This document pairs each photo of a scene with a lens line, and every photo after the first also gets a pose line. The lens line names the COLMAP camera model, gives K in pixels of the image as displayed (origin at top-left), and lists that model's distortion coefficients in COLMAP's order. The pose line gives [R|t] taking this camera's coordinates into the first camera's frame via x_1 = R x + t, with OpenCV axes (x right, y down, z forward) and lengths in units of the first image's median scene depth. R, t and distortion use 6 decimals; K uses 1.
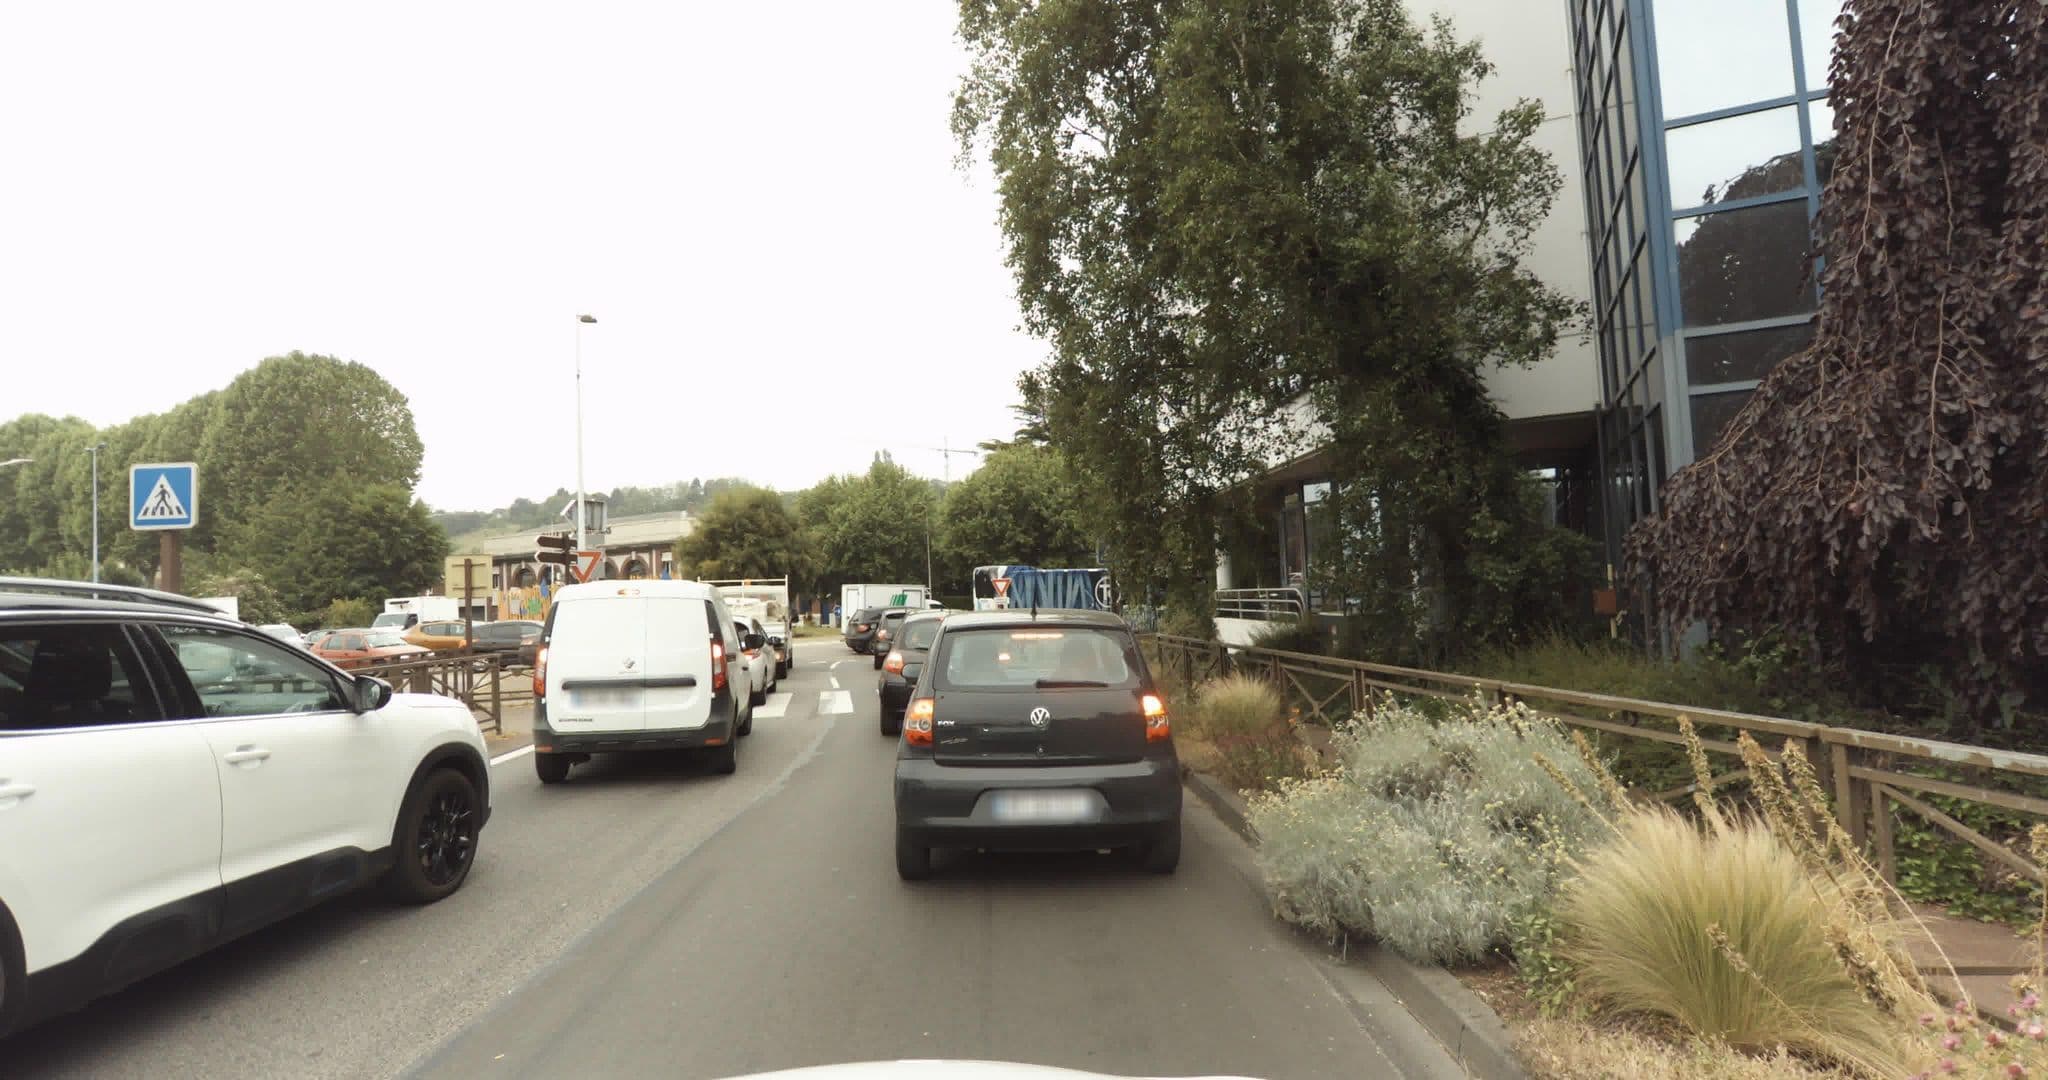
lens RADIAL K [[987.7, 0, 1024.0], [0, 987.7, 540.0], [0, 0, 1]] dist [0.001411, -0.000028]
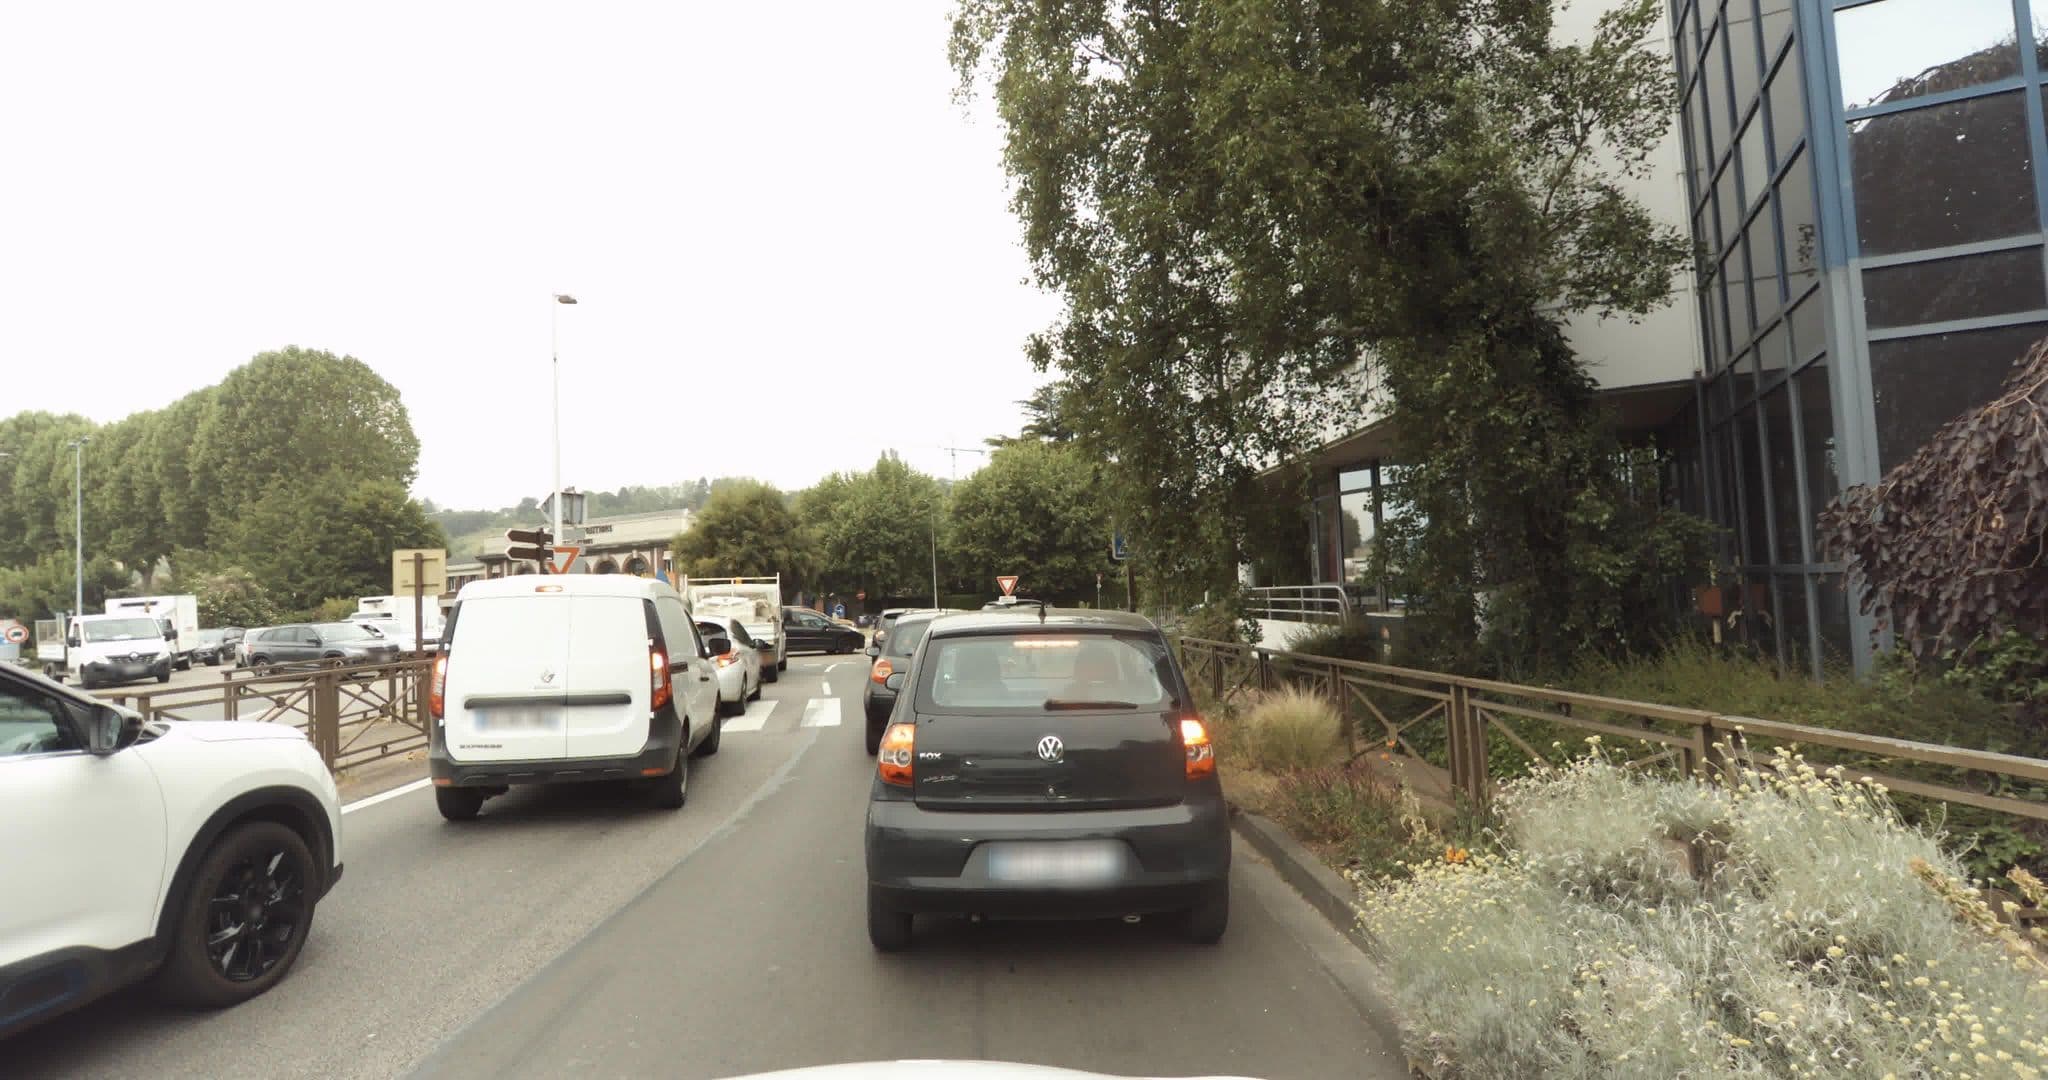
lens RADIAL K [[991.3, 0, 1024.0], [0, 991.3, 540.0], [0, 0, 1]] dist [-0.002647, -0.000346]
pose [[0.999975, -0.000191, -0.007124, -0.000899], [0.000198, 1.000000, 0.000928, 0.008349], [0.007123, -0.000929, 0.999974, 0.128646]]
